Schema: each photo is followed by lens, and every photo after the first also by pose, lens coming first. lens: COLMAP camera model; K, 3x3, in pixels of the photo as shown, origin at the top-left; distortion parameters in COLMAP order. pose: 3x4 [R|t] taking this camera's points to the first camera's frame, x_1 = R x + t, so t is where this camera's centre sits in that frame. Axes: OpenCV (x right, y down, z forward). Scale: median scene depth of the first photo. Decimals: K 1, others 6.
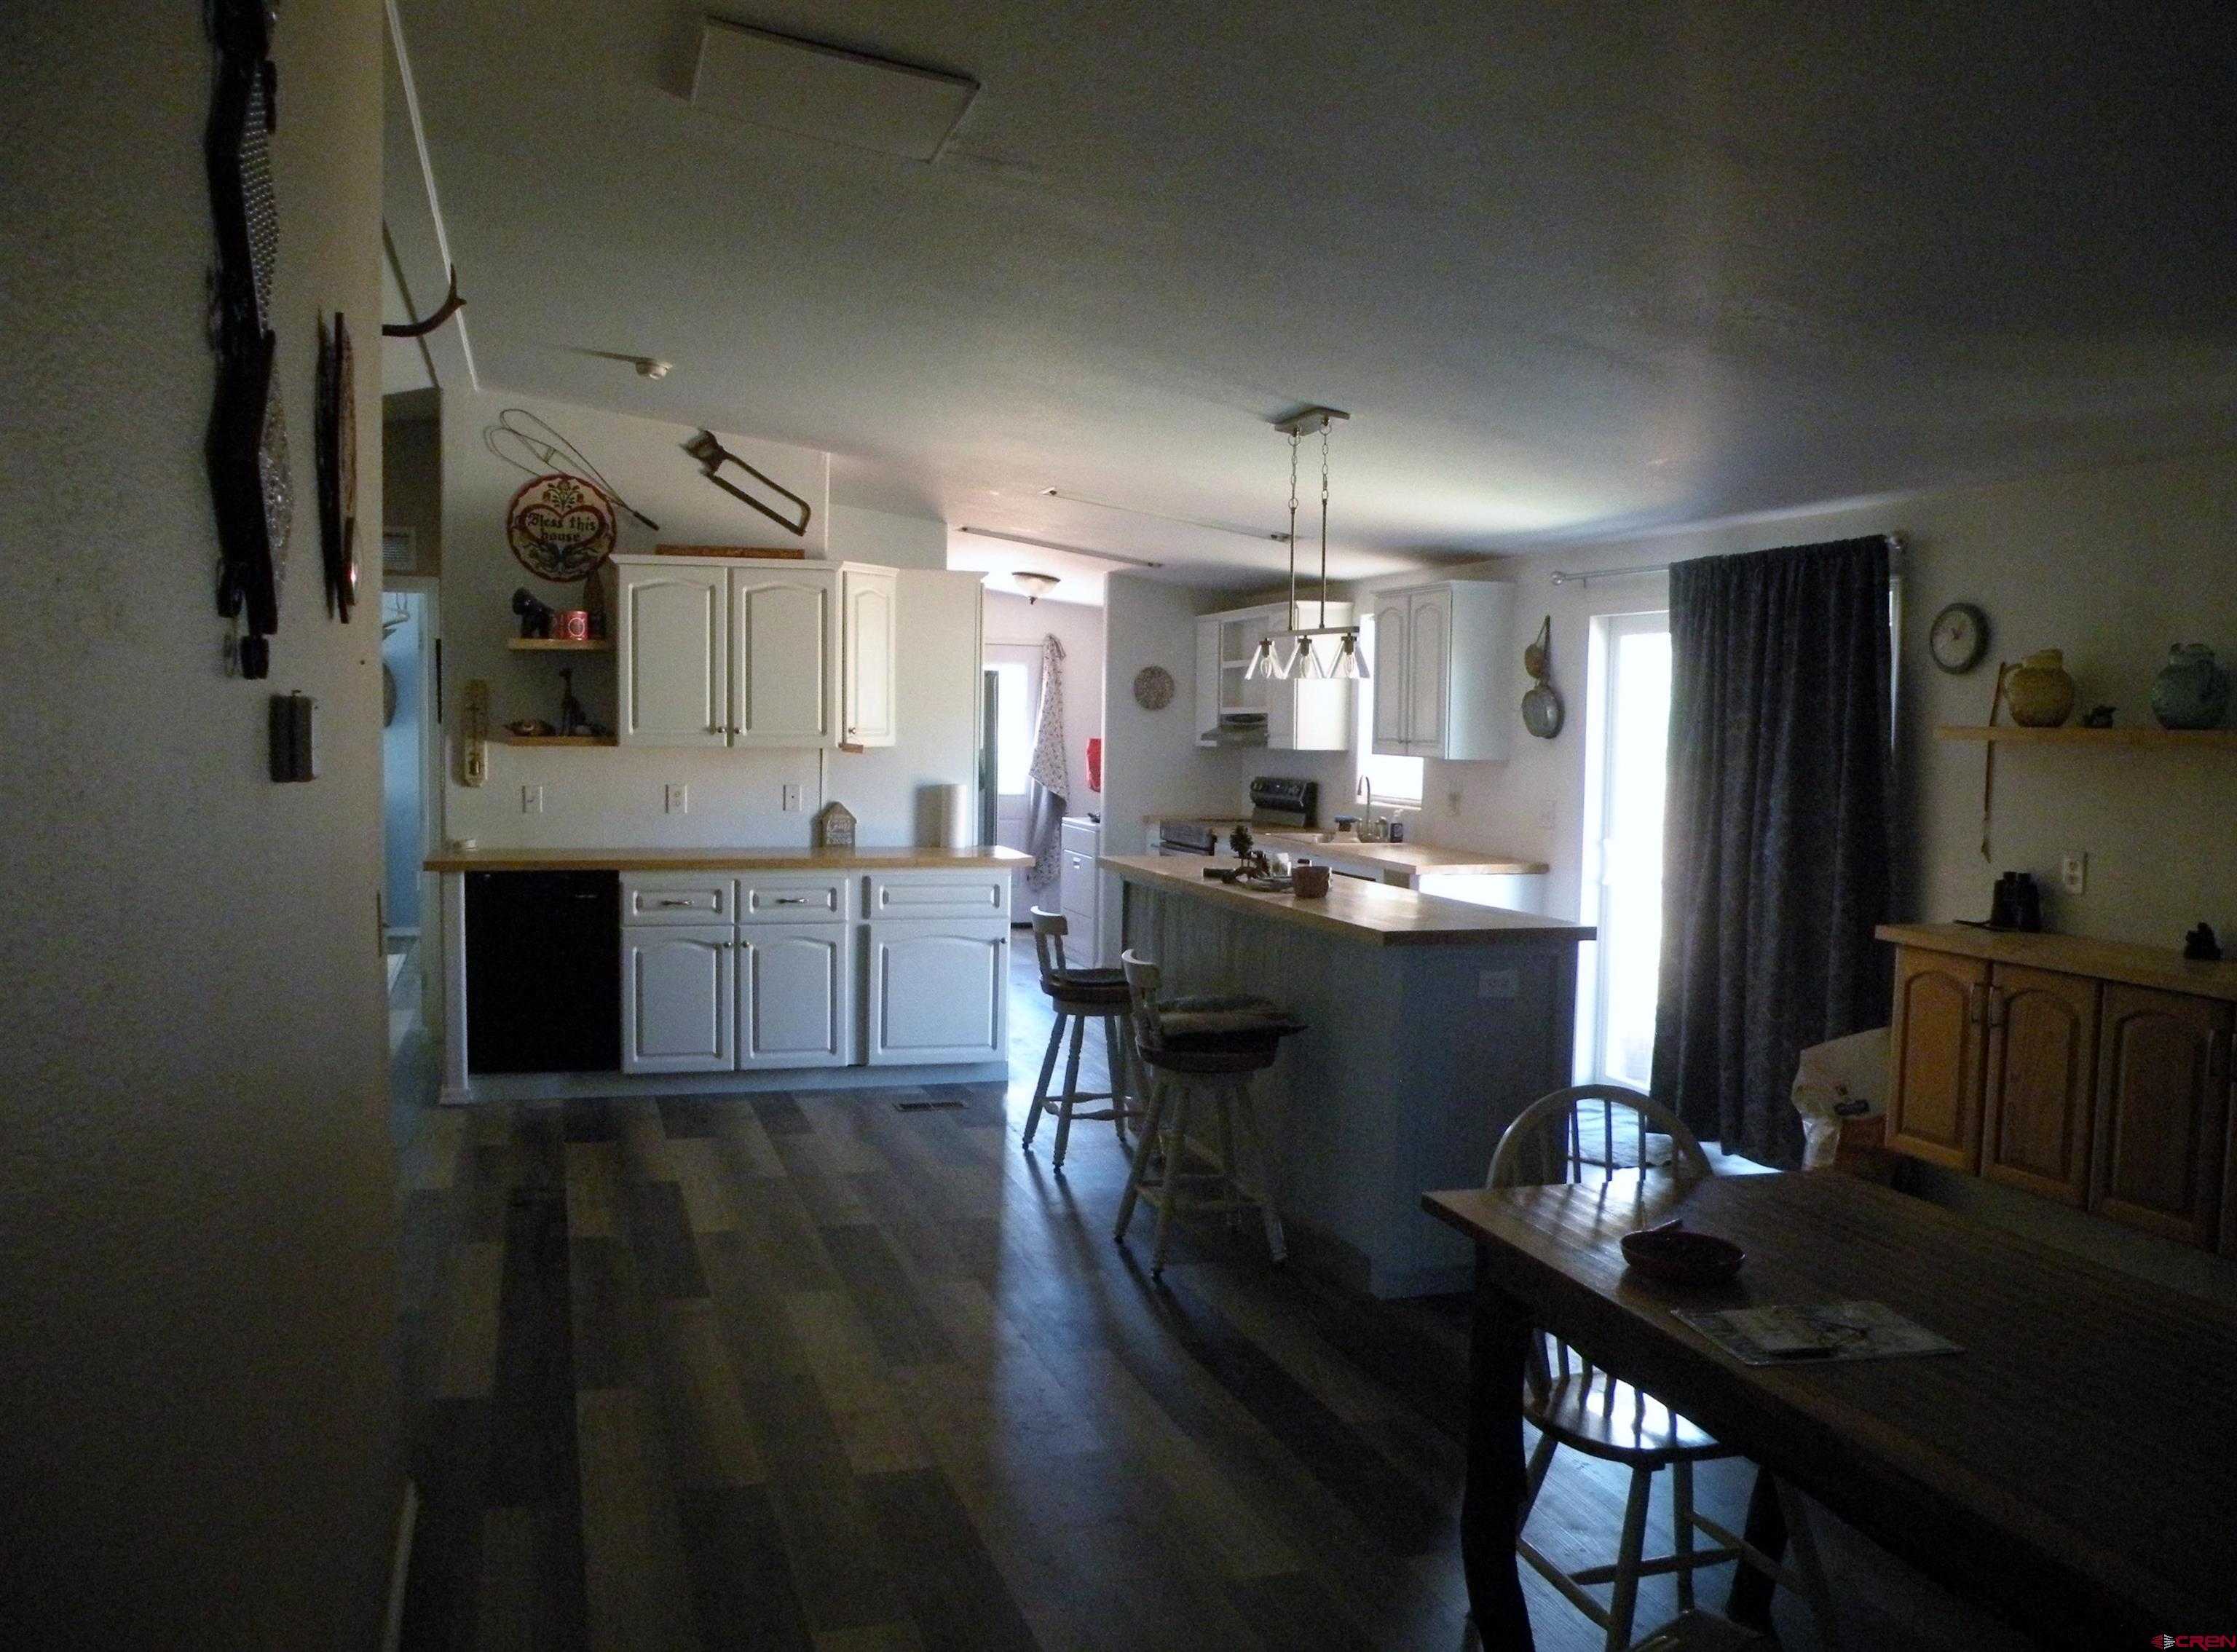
lens RADIAL K [[1809.7, 0, 1138.2], [0, 1809.7, 874.8], [0, 0, 1]] dist [-0.175588, 0.169447]
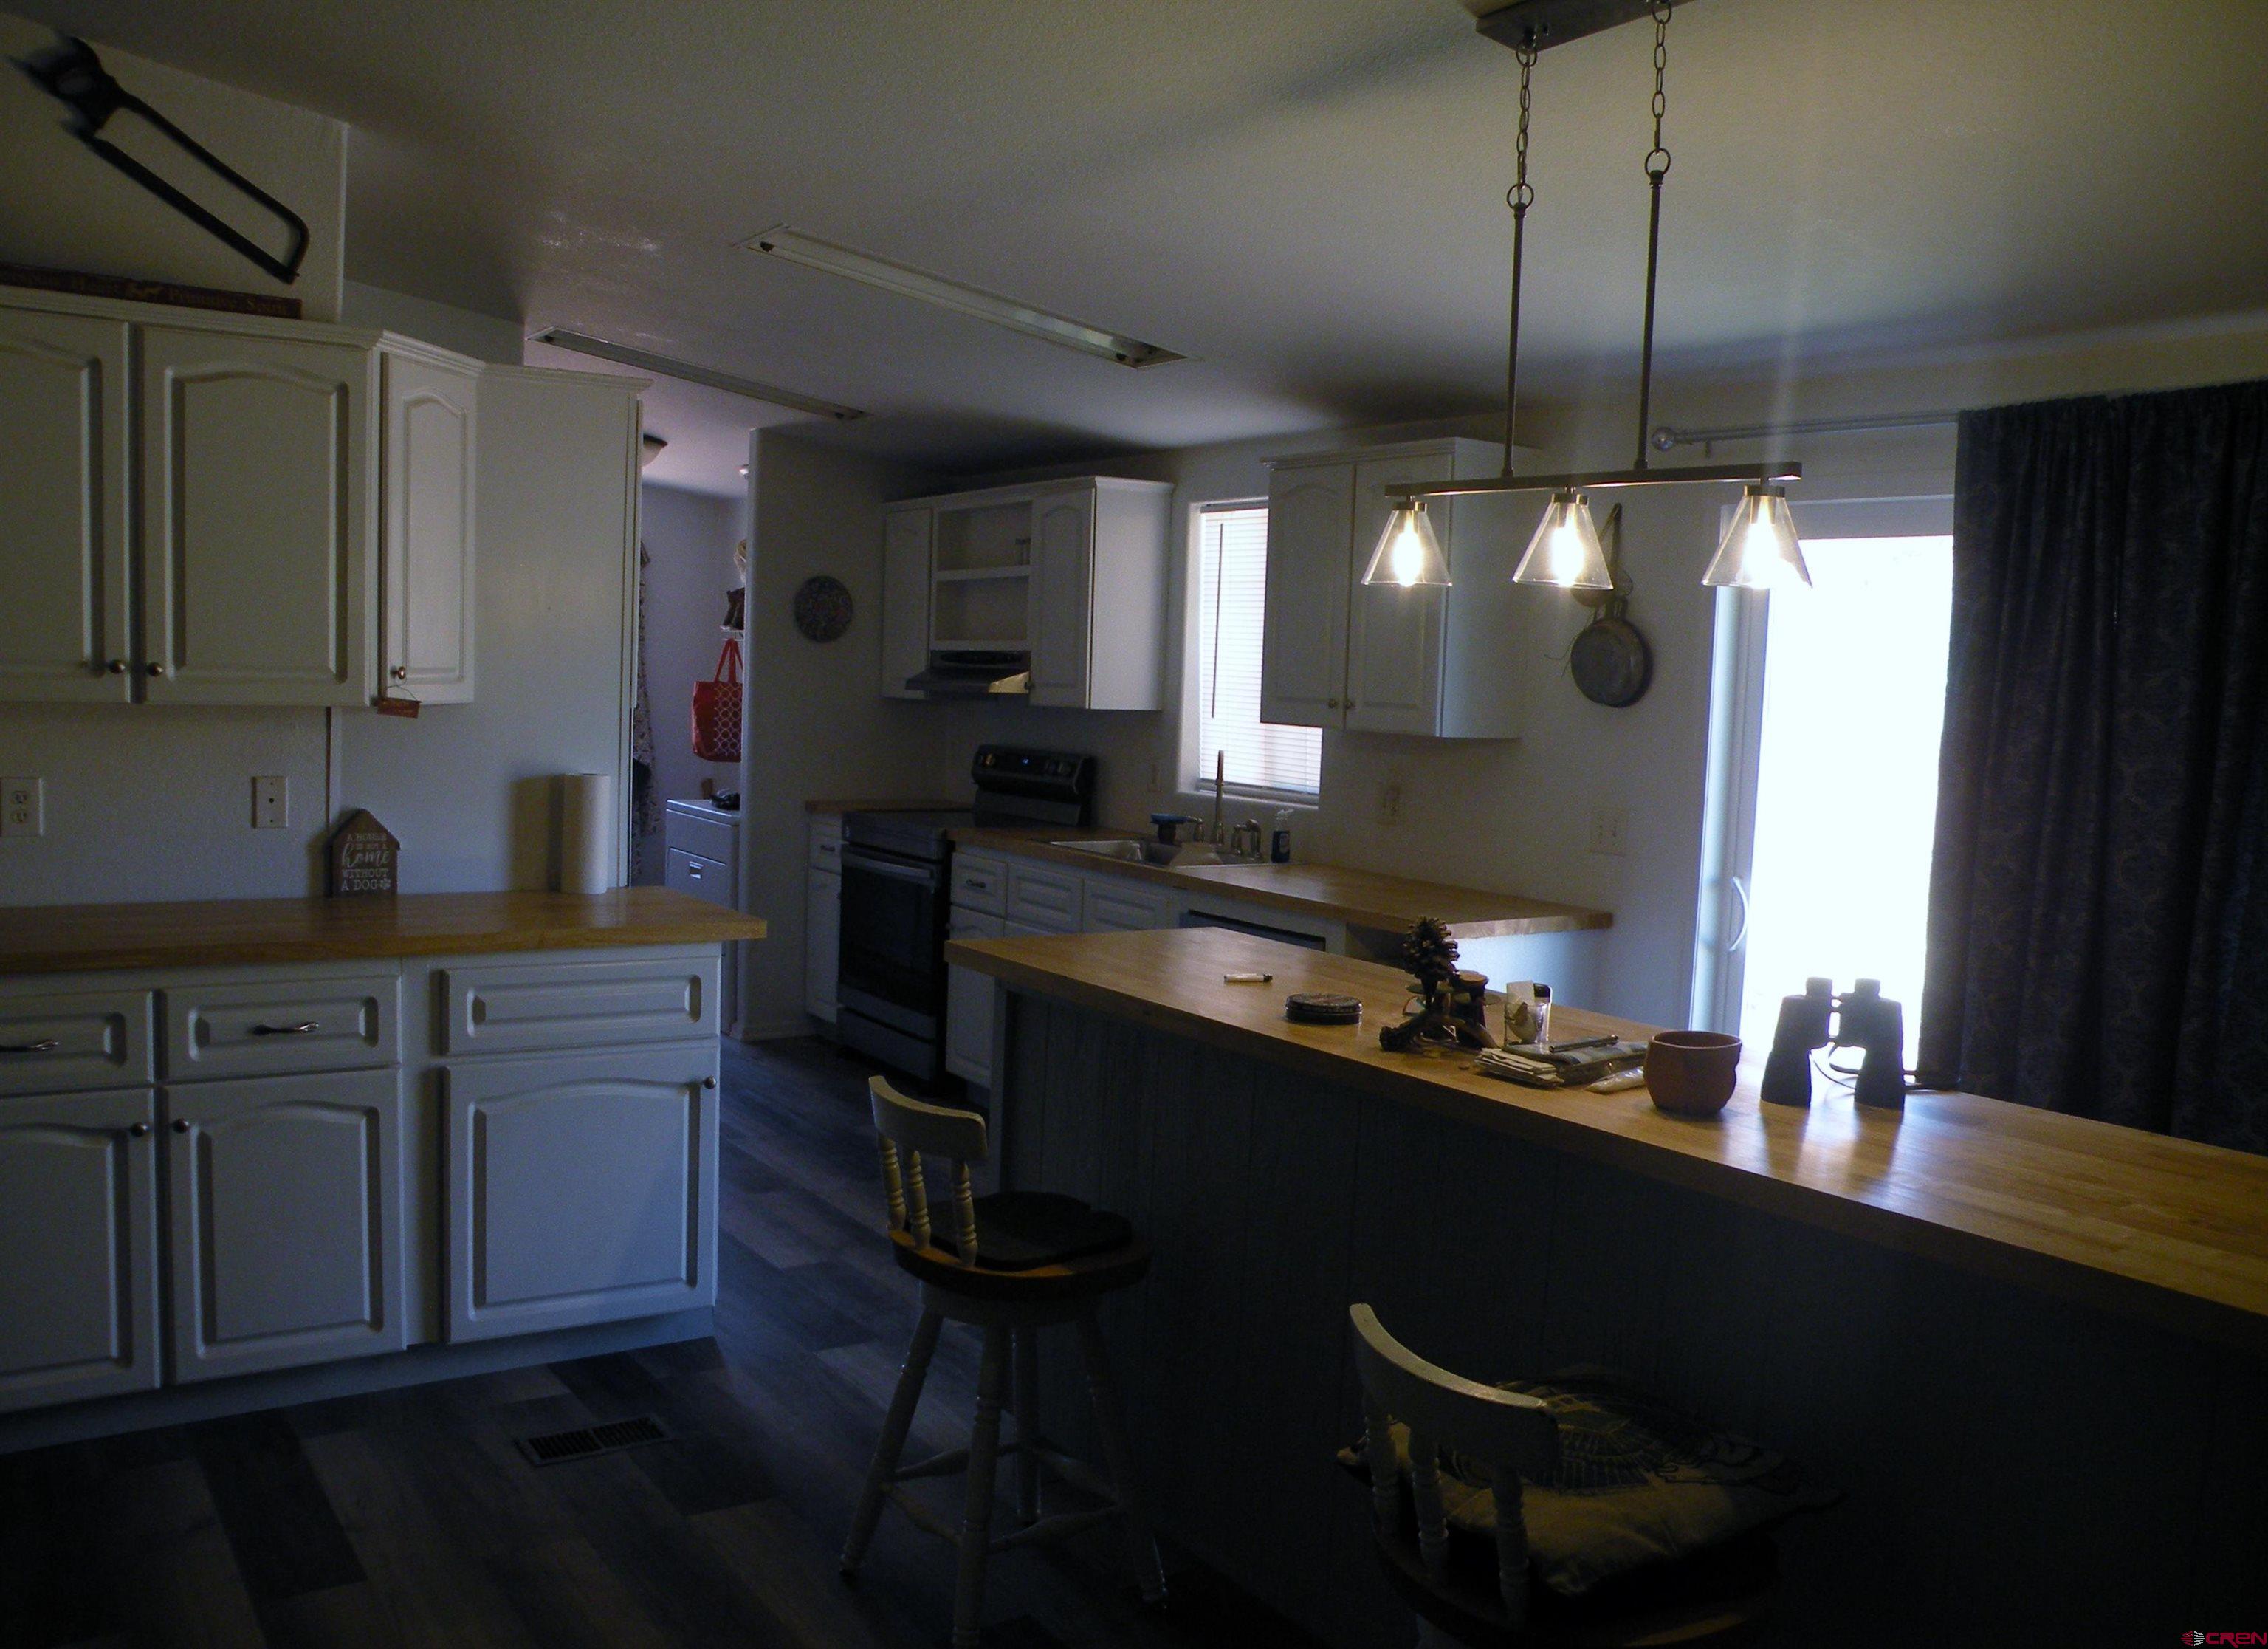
lens RADIAL K [[1870.7, 0, 1142.3], [0, 1870.7, 862.4], [0, 0, 1]] dist [-0.161155, 0.133360]
pose [[0.959209, -0.006929, 0.282614, -0.106988], [-0.000167, 0.999686, 0.025076, -0.041051], [-0.282699, -0.024100, 0.958906, 0.463798]]
